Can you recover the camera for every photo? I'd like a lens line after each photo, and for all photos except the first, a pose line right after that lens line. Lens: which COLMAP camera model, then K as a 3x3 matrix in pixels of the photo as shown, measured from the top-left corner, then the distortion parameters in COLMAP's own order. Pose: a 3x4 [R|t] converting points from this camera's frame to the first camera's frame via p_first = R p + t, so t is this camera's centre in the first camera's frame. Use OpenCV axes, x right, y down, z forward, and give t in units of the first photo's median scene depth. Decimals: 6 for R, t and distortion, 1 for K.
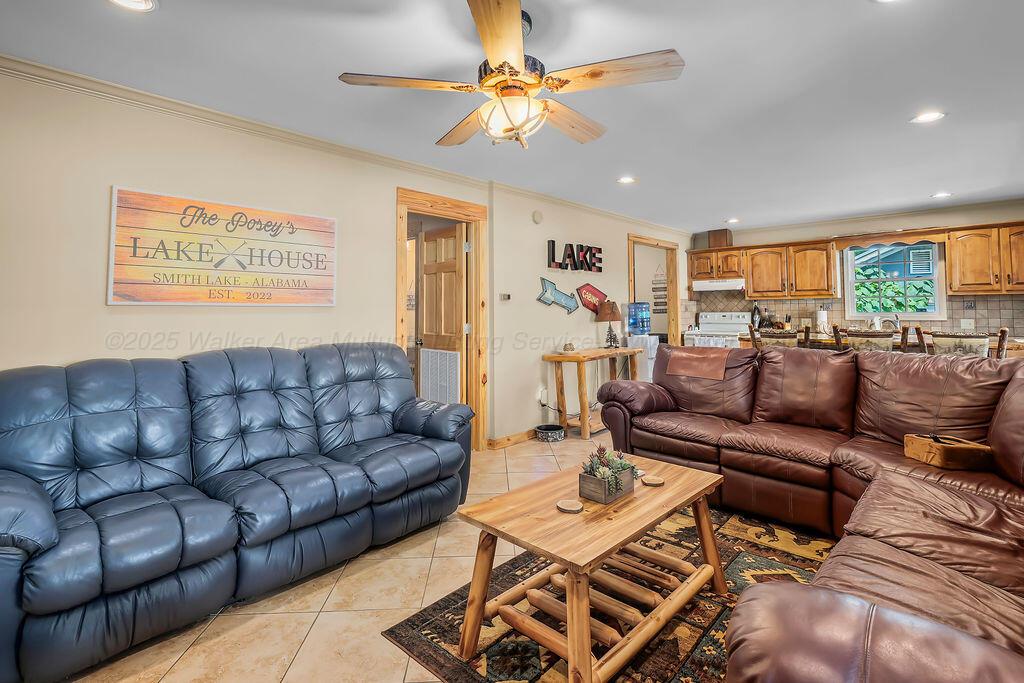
lens RADIAL K [[485.3, 0, 512.4], [0, 485.3, 288.7], [0, 0, 1]] dist [-0.004991, -0.000157]
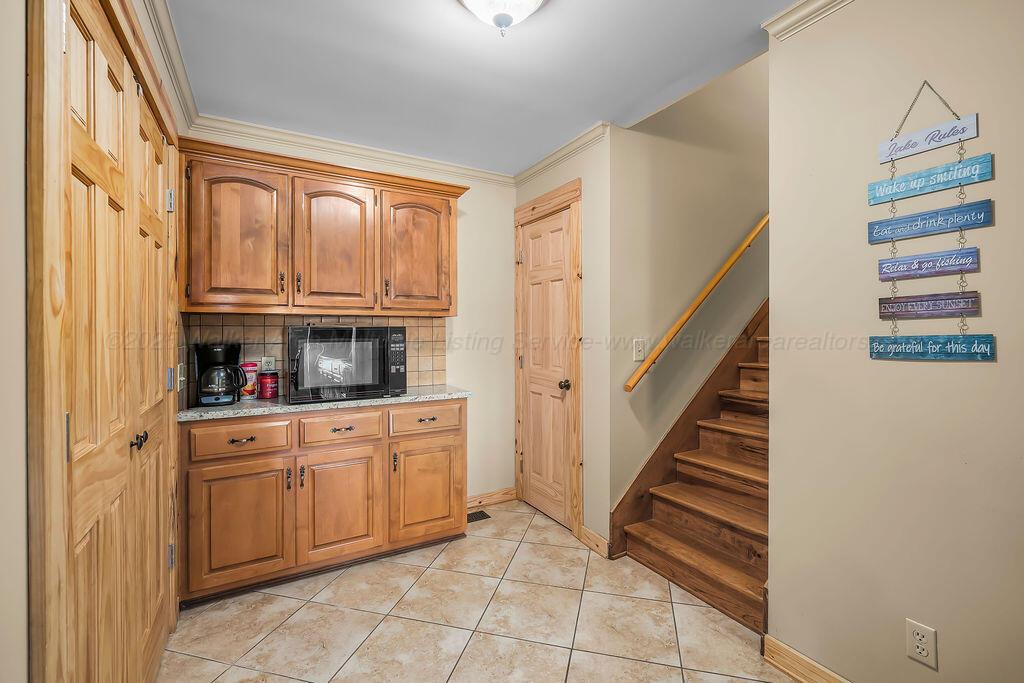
lens RADIAL K [[442.6, 0, 512.0], [0, 442.6, 331.4], [0, 0, 1]] dist [-0.003351, -0.000216]
pose [[0.953752, 0.004572, -0.300560, 0.269946], [0.008401, 0.999088, 0.041857, 0.041395], [0.300477, -0.042446, 0.952844, 1.030787]]
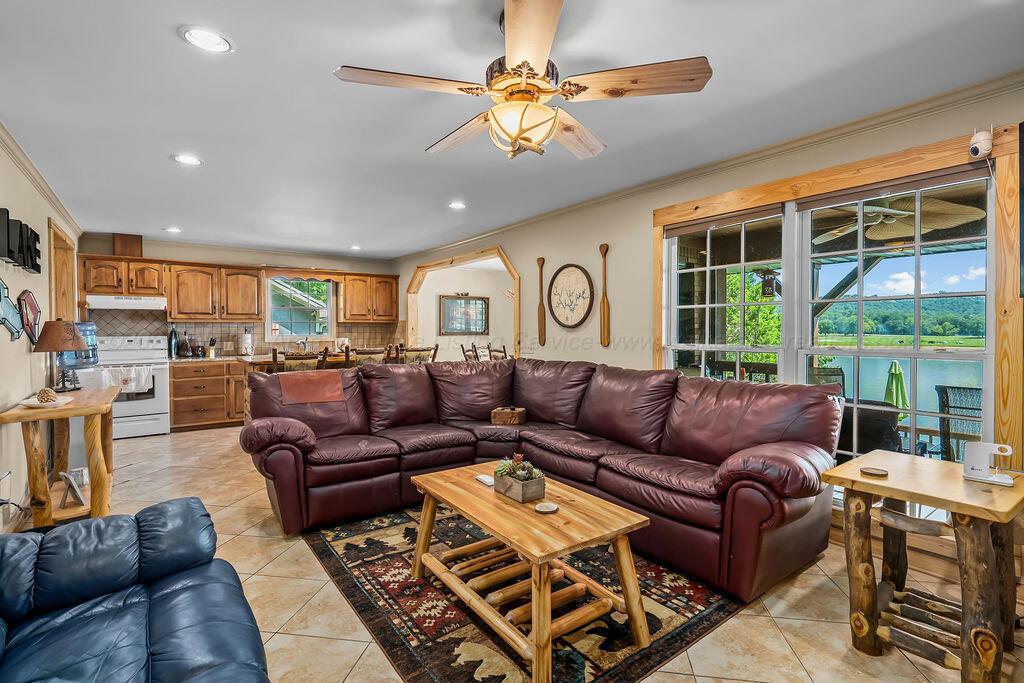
lens RADIAL K [[478.8, 0, 510.6], [0, 478.8, 335.7], [0, 0, 1]] dist [-0.001312, -0.000797]
pose [[0.192467, -0.006708, 0.981281, -0.270488], [-0.040363, 0.999076, 0.014746, 0.010951], [-0.980473, -0.042446, 0.192018, 0.245427]]
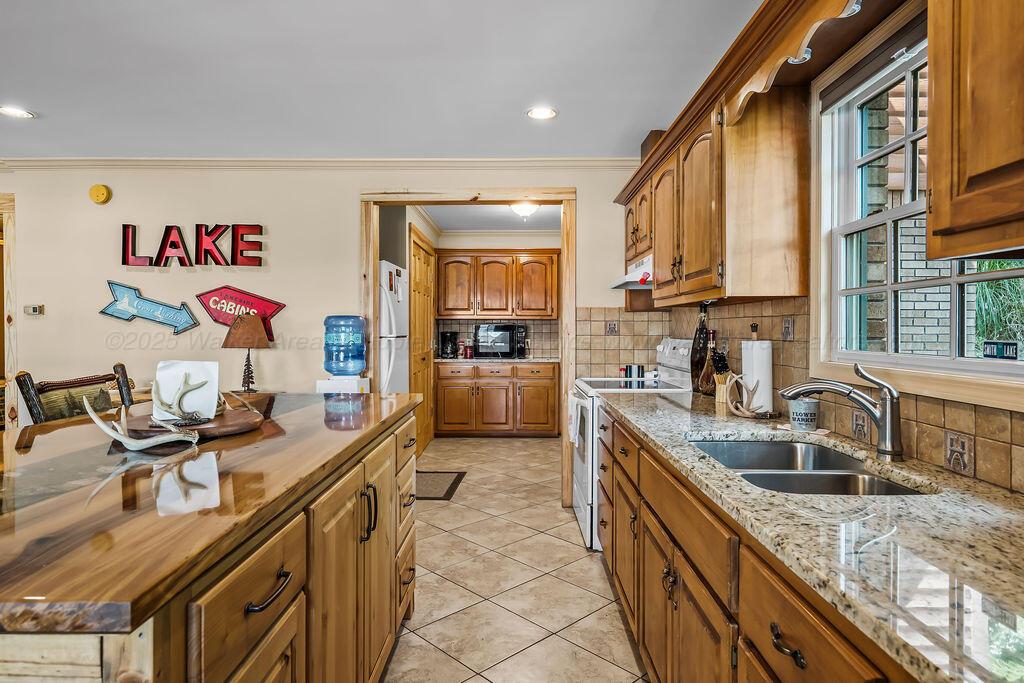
lens RADIAL K [[589.2, 0, 510.7], [0, 589.2, 331.9], [0, 0, 1]] dist [0.007752, 0.001019]
pose [[0.669262, 0.014752, -0.742880, 0.821624], [0.024075, 0.998847, 0.041525, 0.021776], [0.742637, -0.045676, 0.668135, 0.656644]]
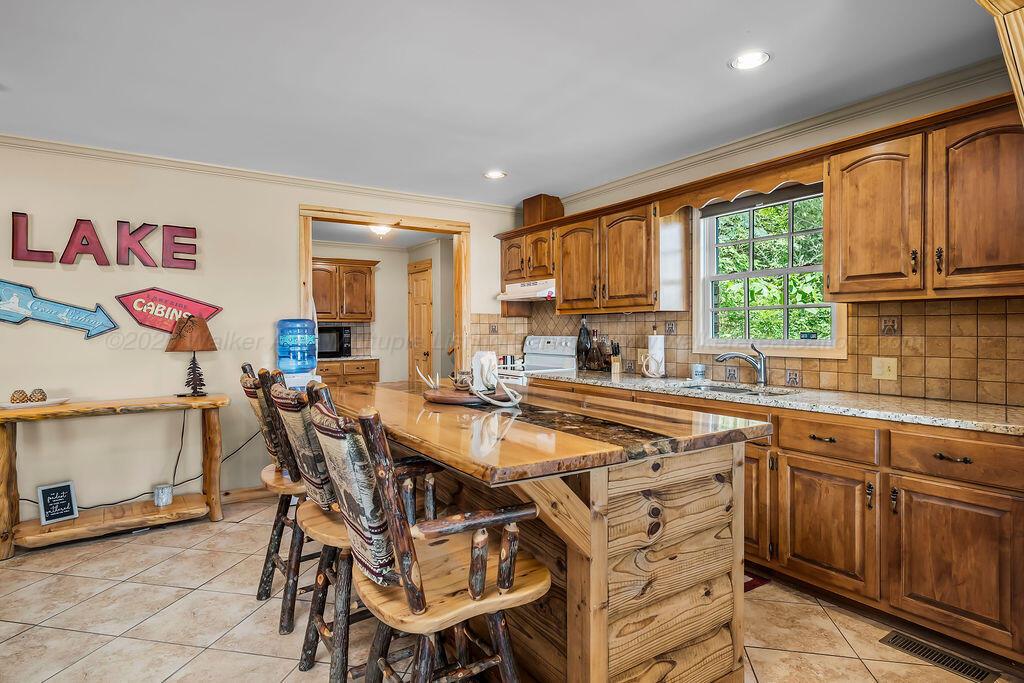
lens RADIAL K [[551.4, 0, 513.2], [0, 551.4, 337.6], [0, 0, 1]] dist [0.000465, 0.000939]
pose [[0.971395, 0.007689, -0.237347, 0.641700], [0.006506, 0.998239, 0.058963, 0.011643], [0.237382, -0.058820, 0.969634, 0.380476]]
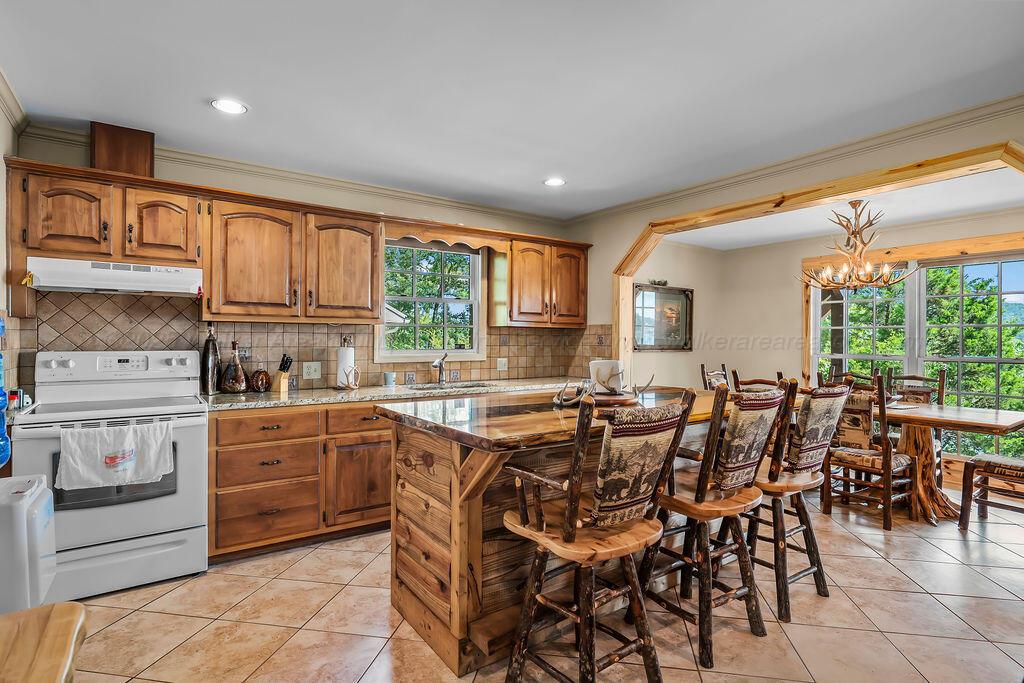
lens RADIAL K [[514.3, 0, 508.1], [0, 514.3, 338.5], [0, 0, 1]] dist [-0.001287, -0.000936]
pose [[0.216483, 0.010255, 0.976233, 0.123620], [-0.049750, 0.998762, 0.000541, 0.027119], [-0.975018, -0.048684, 0.216725, 0.713162]]
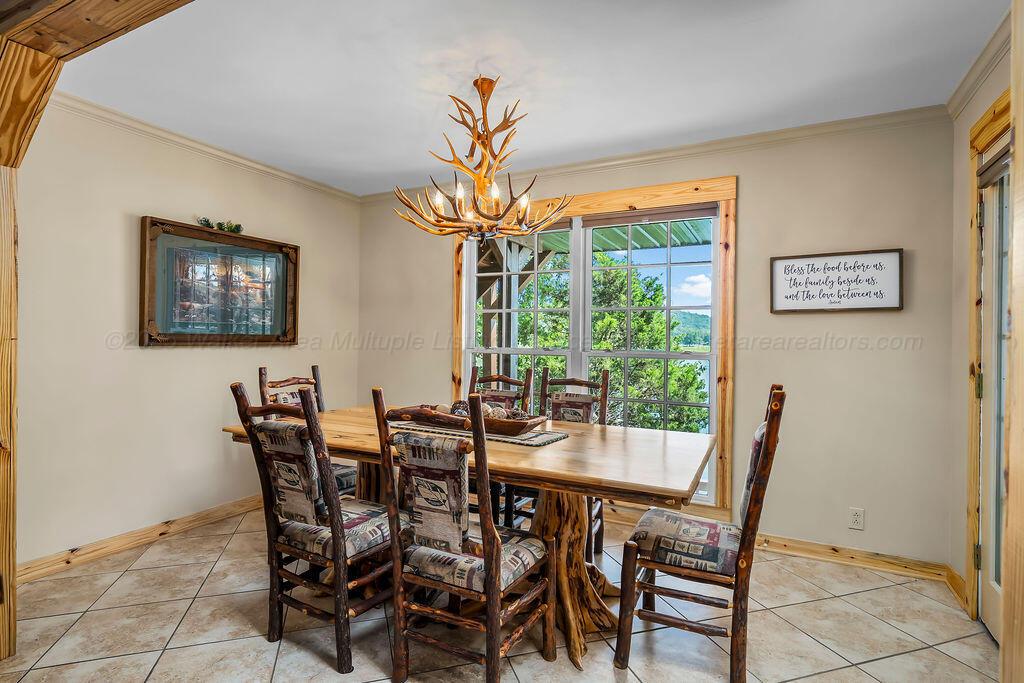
lens RADIAL K [[514.3, 0, 504.2], [0, 514.3, 337.1], [0, 0, 1]] dist [-0.001287, -0.000936]
pose [[-0.248252, 0.002635, 0.968692, 0.489784], [-0.051489, 0.998547, -0.015911, 0.022581], [-0.967326, -0.053827, -0.247756, 0.500024]]
